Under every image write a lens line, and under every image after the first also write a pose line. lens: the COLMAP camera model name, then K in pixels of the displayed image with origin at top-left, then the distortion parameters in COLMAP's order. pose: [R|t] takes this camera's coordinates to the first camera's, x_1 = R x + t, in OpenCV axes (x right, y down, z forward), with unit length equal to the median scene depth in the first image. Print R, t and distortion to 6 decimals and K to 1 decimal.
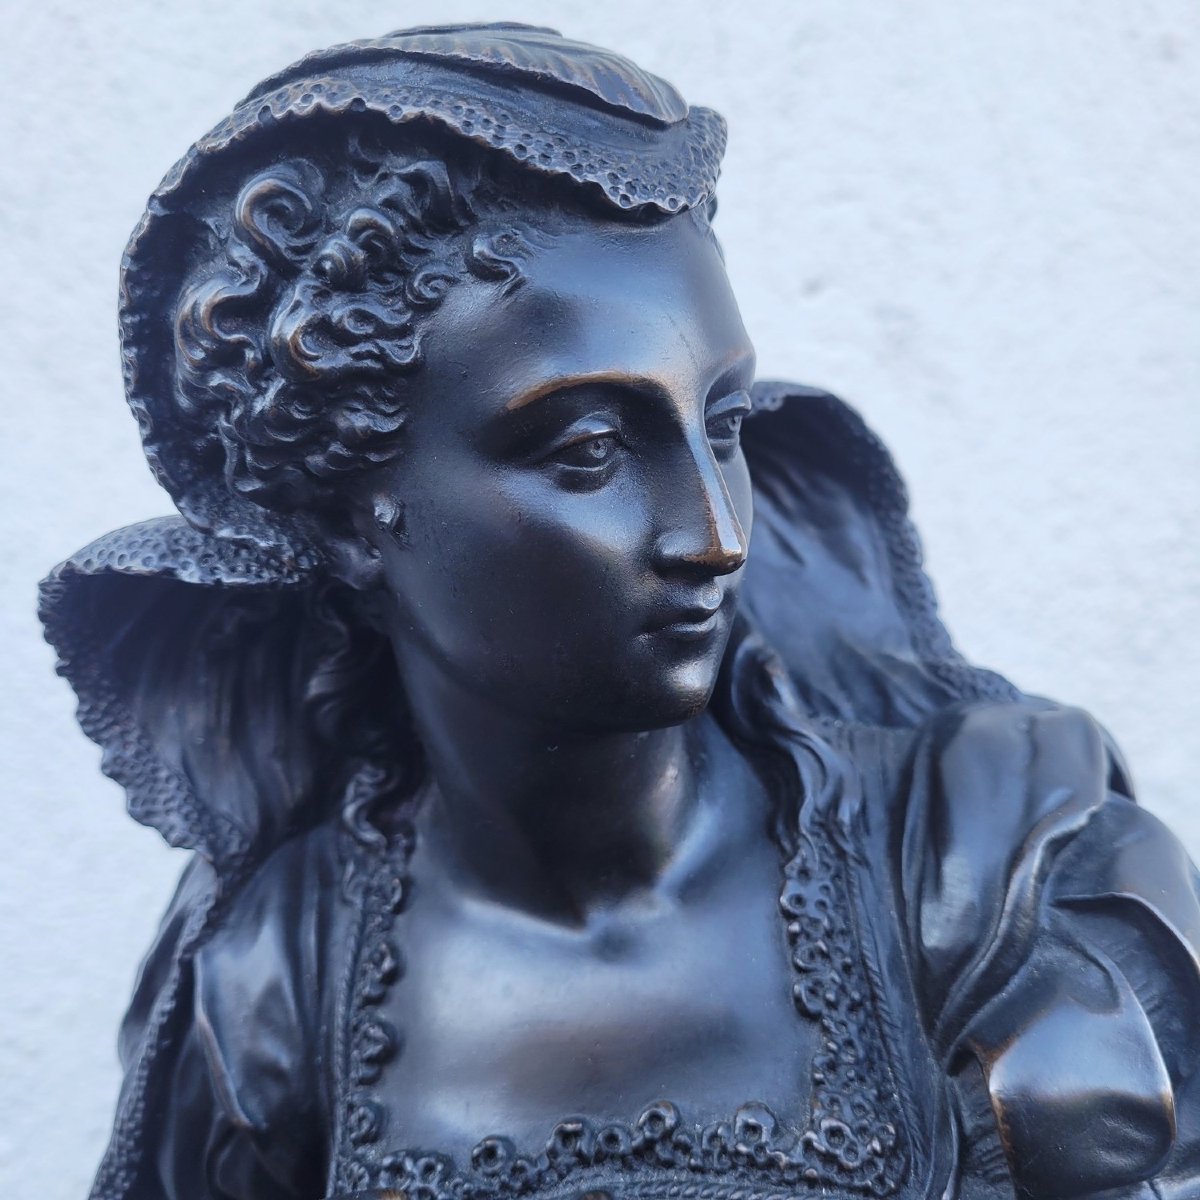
lens RADIAL K [[1307.6, 0, 600.0], [0, 1307.6, 600.0], [0, 0, 1]] dist [-0.011899, -0.016508]
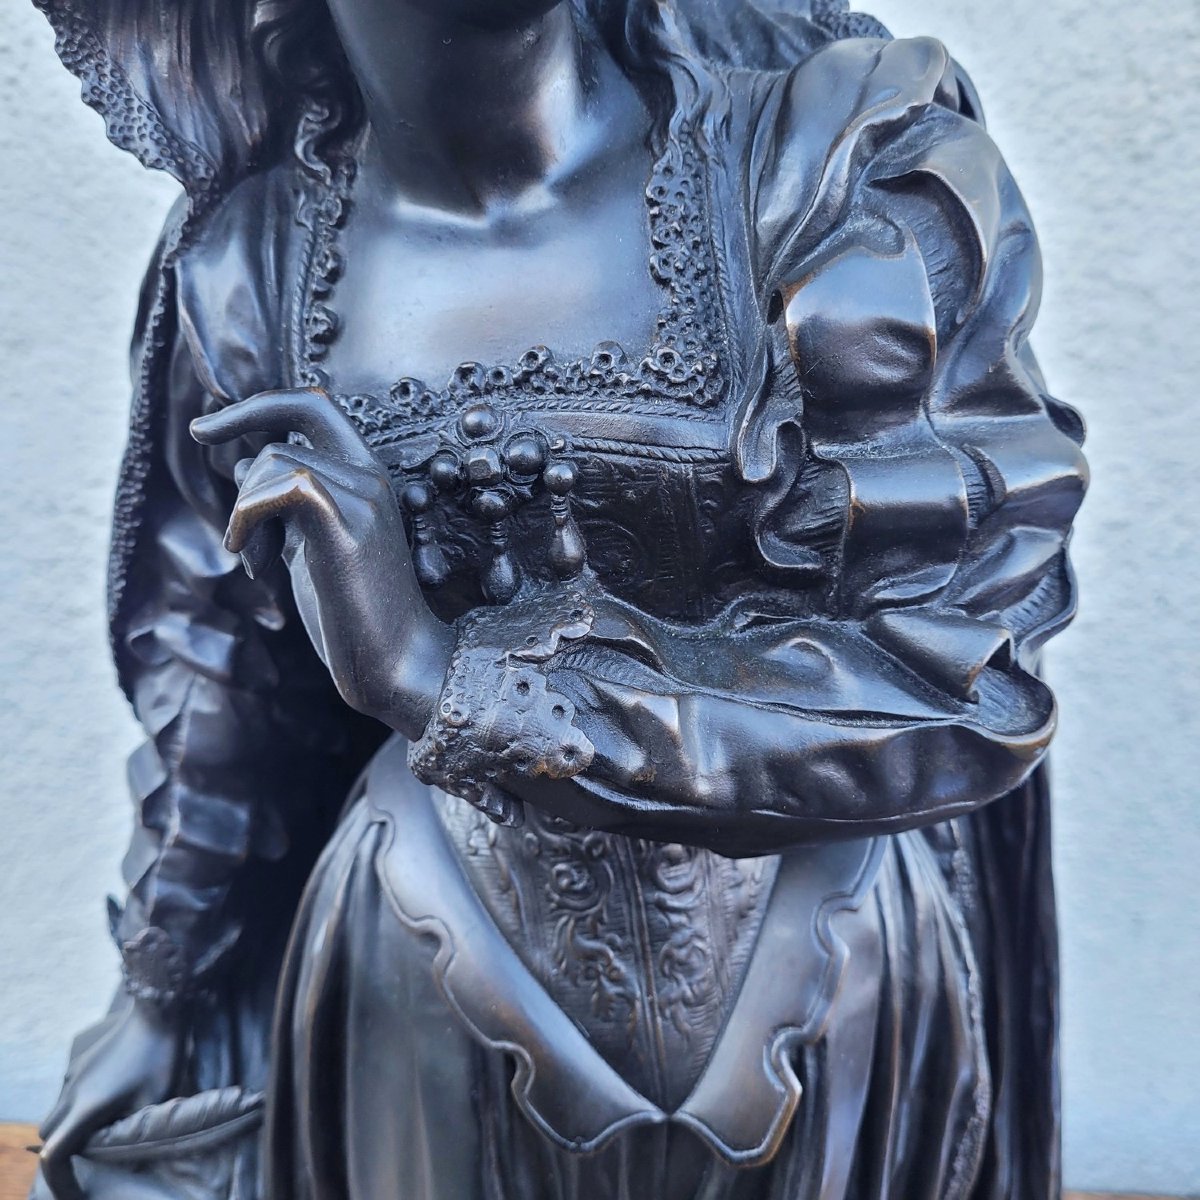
lens RADIAL K [[1283.6, 0, 600.0], [0, 1283.6, 600.0], [0, 0, 1]] dist [0.012103, -0.027706]
pose [[0.998679, 0.027217, -0.043583, 0.152724], [-0.012708, 0.952674, 0.303728, 0.222839], [0.049787, -0.302773, 0.951761, -0.216704]]
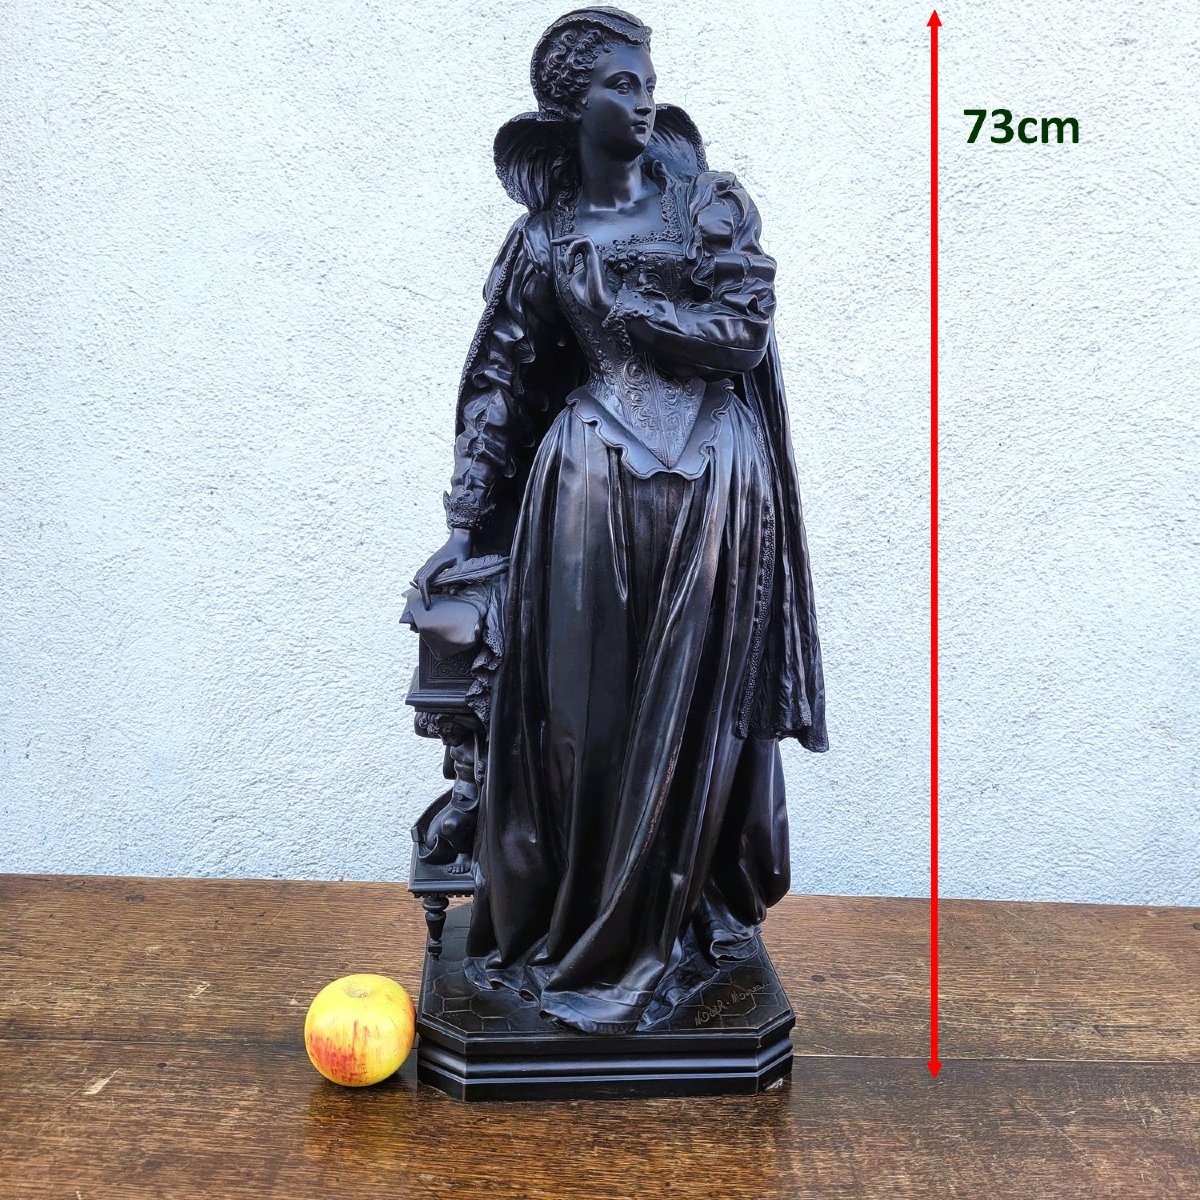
lens RADIAL K [[1232.5, 0, 617.7], [0, 1232.5, 595.8], [0, 0, 1]] dist [0.050761, -0.047691]
pose [[0.999158, 0.022627, 0.034225, -0.128666], [-0.022599, 0.999744, -0.001201, 1.589382], [-0.034244, 0.000426, 0.999413, -3.289545]]
